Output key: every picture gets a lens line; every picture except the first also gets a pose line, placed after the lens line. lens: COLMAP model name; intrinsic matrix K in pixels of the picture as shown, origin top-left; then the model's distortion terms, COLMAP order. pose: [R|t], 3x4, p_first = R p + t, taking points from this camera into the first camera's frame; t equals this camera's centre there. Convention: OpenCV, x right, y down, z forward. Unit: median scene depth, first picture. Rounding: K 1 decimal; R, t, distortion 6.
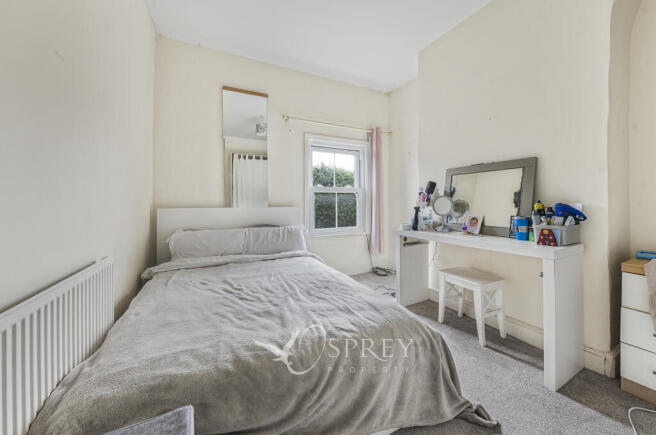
lens RADIAL K [[235.8, 0, 327.9], [0, 235.8, 203.7], [0, 0, 1]] dist [-0.000449, -0.000030]
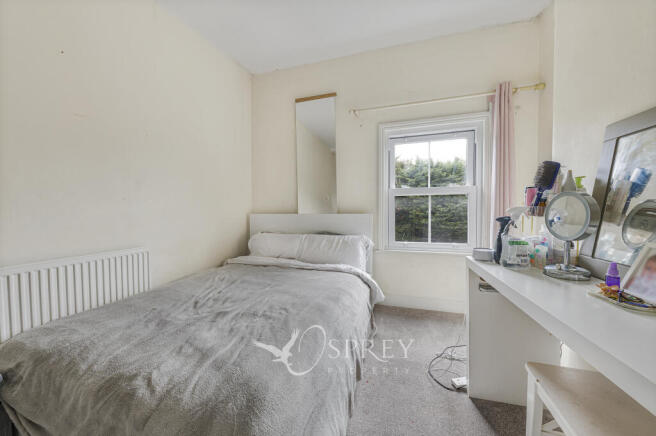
lens RADIAL K [[225.6, 0, 328.0], [0, 225.6, 218.0], [0, 0, 1]] dist [-0.000004, -0.000066]
pose [[0.730651, 0.024347, -0.682317, 0.314003], [0.003314, 0.999226, 0.039203, -0.003464], [0.682743, -0.030905, 0.730005, 0.288994]]
